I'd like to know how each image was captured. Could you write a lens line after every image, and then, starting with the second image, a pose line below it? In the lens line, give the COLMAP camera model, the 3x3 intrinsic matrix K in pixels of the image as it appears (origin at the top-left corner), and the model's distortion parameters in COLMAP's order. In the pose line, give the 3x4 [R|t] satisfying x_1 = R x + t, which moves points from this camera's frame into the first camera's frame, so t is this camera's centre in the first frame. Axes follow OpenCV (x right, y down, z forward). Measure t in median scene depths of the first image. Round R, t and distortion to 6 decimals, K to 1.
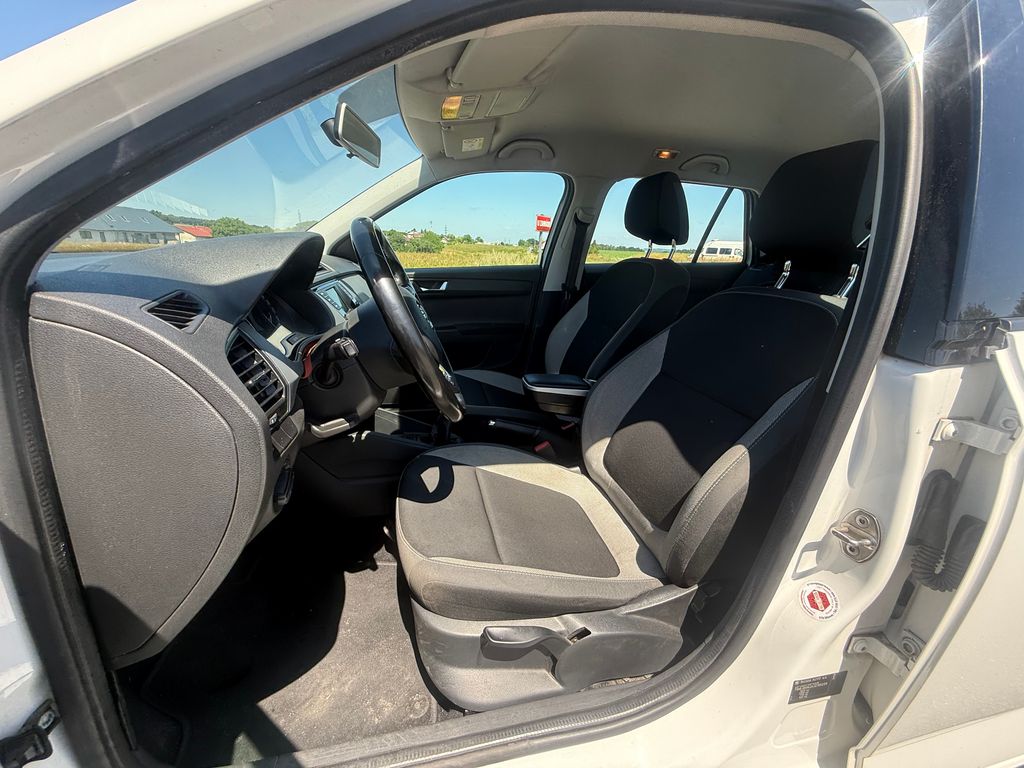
lens RADIAL K [[411.5, 0, 512.0], [0, 411.5, 384.0], [0, 0, 1]] dist [0.004043, 0.000172]
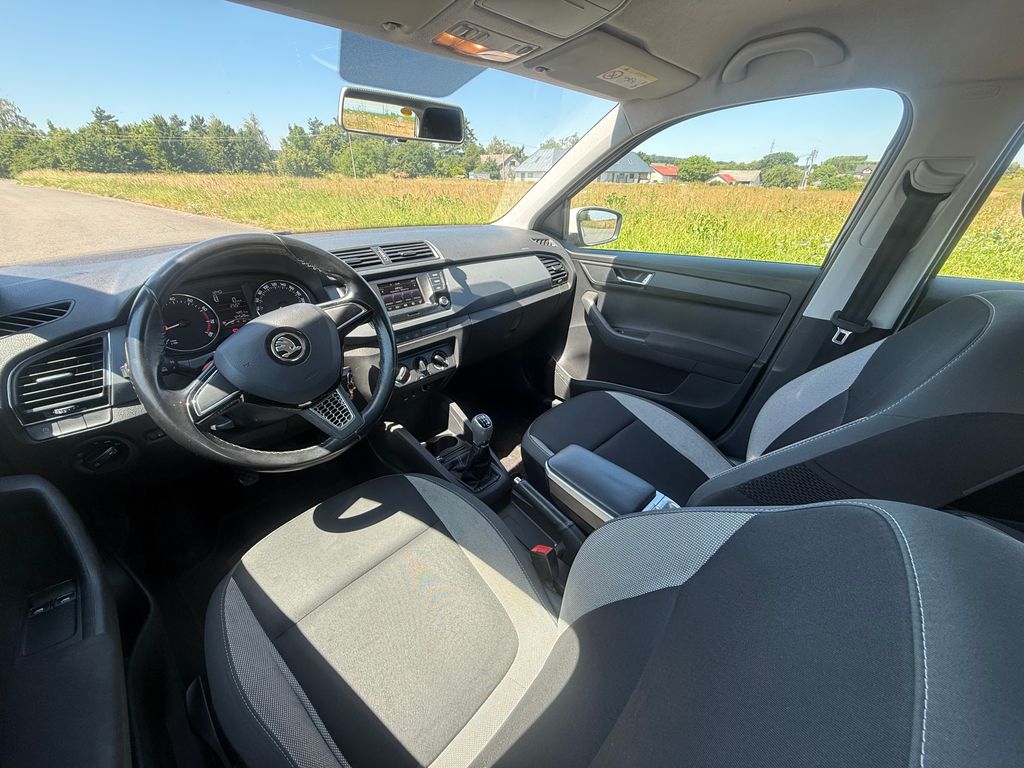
lens RADIAL K [[411.5, 0, 512.0], [0, 411.5, 384.0], [0, 0, 1]] dist [0.004043, 0.000172]
pose [[0.573144, 0.351931, -0.740035, 0.311894], [-0.250519, 0.935096, 0.250671, -0.186674], [0.780222, 0.041722, 0.624110, 0.352893]]
